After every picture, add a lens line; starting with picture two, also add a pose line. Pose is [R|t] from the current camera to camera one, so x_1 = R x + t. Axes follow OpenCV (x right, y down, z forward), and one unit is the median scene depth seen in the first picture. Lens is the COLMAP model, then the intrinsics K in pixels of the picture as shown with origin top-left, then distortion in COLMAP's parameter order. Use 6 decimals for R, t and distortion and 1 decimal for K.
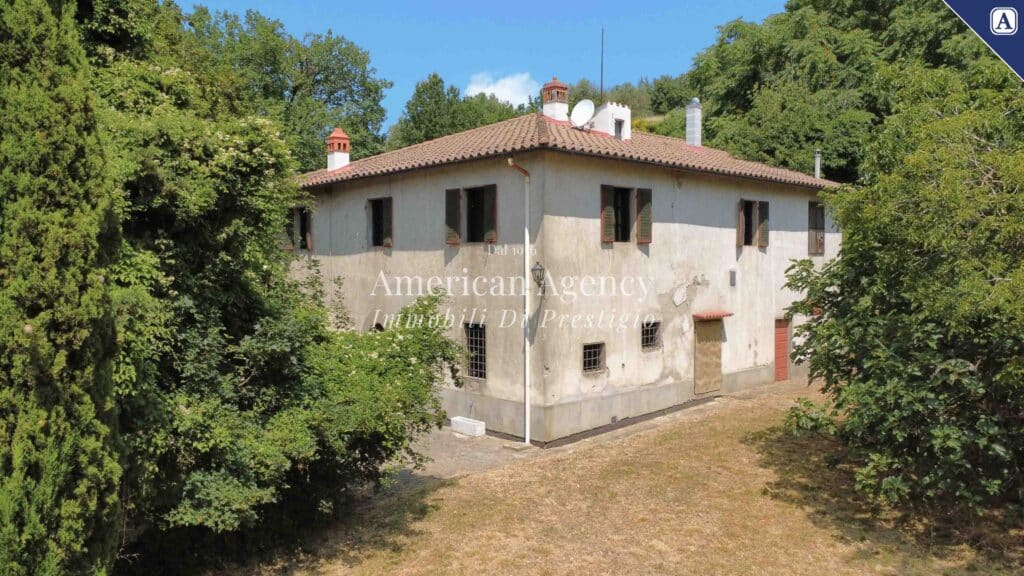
lens RADIAL K [[735.6, 0, 494.3], [0, 735.6, 351.1], [0, 0, 1]] dist [0.002423, 0.001162]
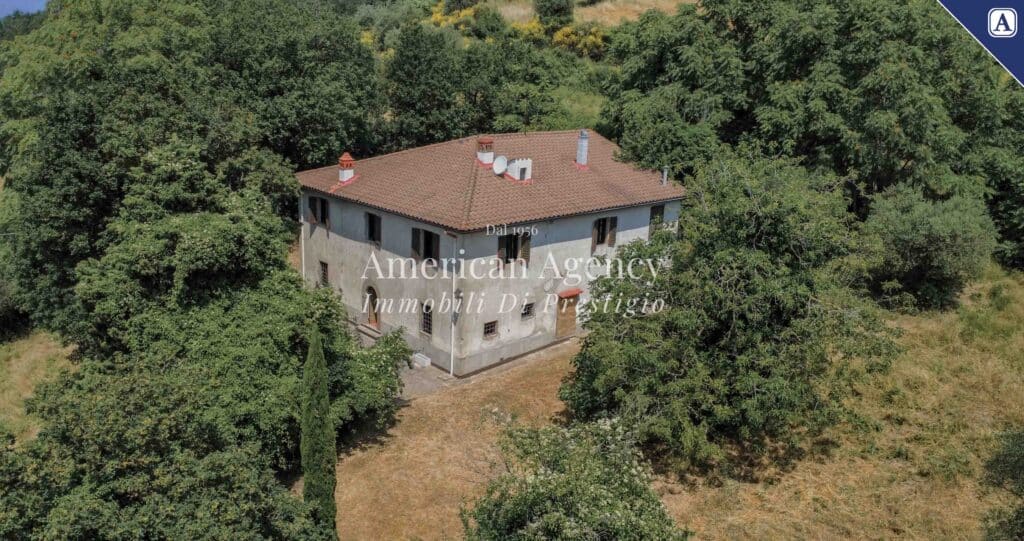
lens RADIAL K [[752.5, 0, 517.3], [0, 752.5, 344.0], [0, 0, 1]] dist [-0.001118, 0.001564]
pose [[0.997482, 0.044781, 0.055000, 0.102790], [-0.057686, 0.963399, 0.261792, -0.461071], [-0.041264, -0.264305, 0.963556, -0.840285]]
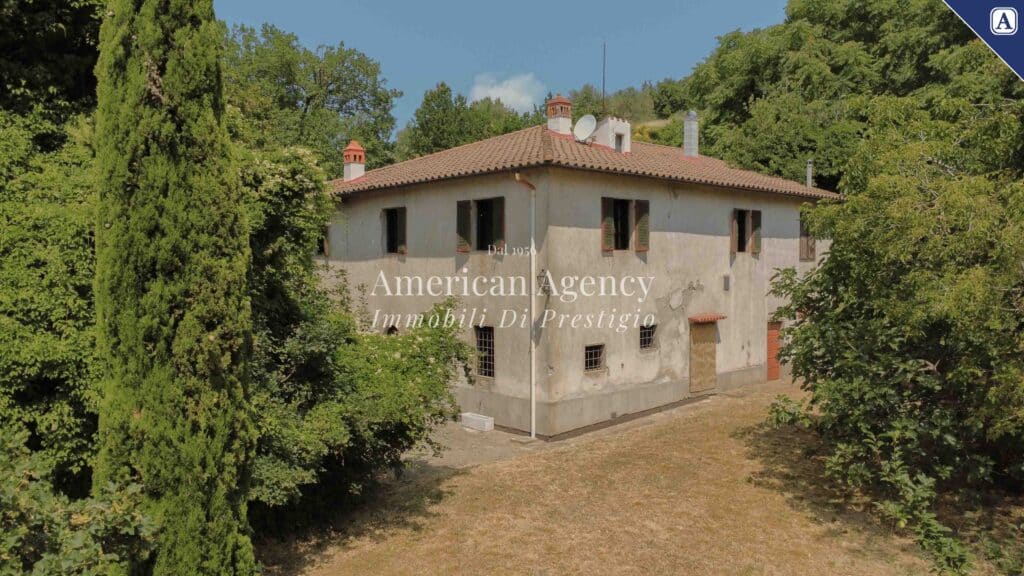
lens RADIAL K [[735.6, 0, 494.3], [0, 735.6, 351.1], [0, 0, 1]] dist [0.002423, 0.001162]
pose [[0.999984, 0.001139, -0.005563, -0.005671], [-0.001141, 0.999999, -0.000379, -0.000465], [0.005562, 0.000386, 0.999984, -0.076824]]
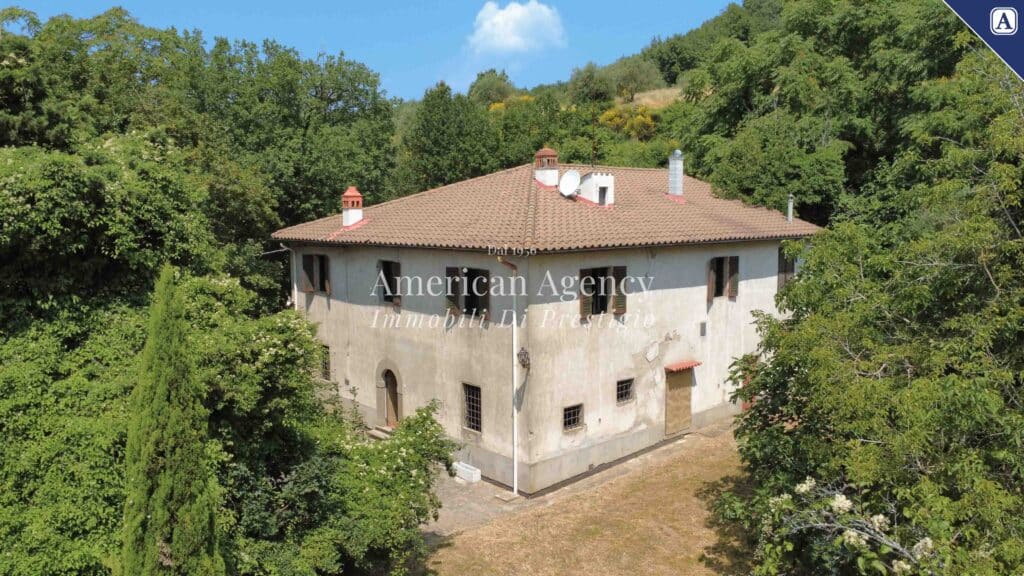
lens RADIAL K [[729.5, 0, 494.5], [0, 729.5, 350.9], [0, 0, 1]] dist [-0.000298, -0.002974]
pose [[0.999795, 0.000224, -0.020253, 0.034820], [0.001329, 0.997060, 0.076611, -0.189602], [0.020210, -0.076622, 0.996855, -0.150685]]
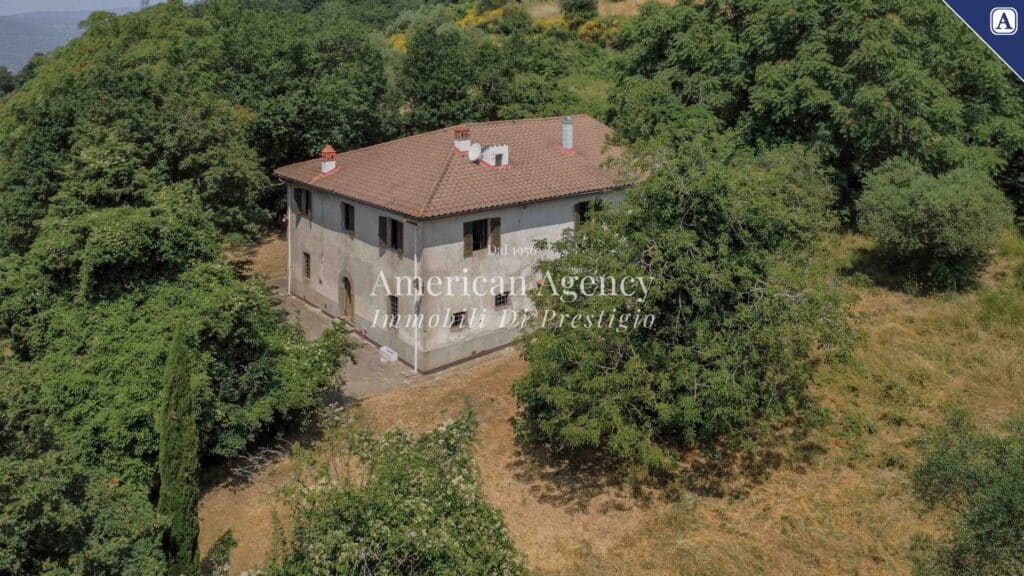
lens RADIAL K [[771.6, 0, 538.5], [0, 771.6, 131.7], [0, 0, 1]] dist [-0.000269, 0.000141]
pose [[0.998939, 0.022964, -0.039909, 0.396468], [-0.022641, 0.999707, 0.008535, -0.469002], [0.040094, -0.007622, 0.999167, -0.837277]]
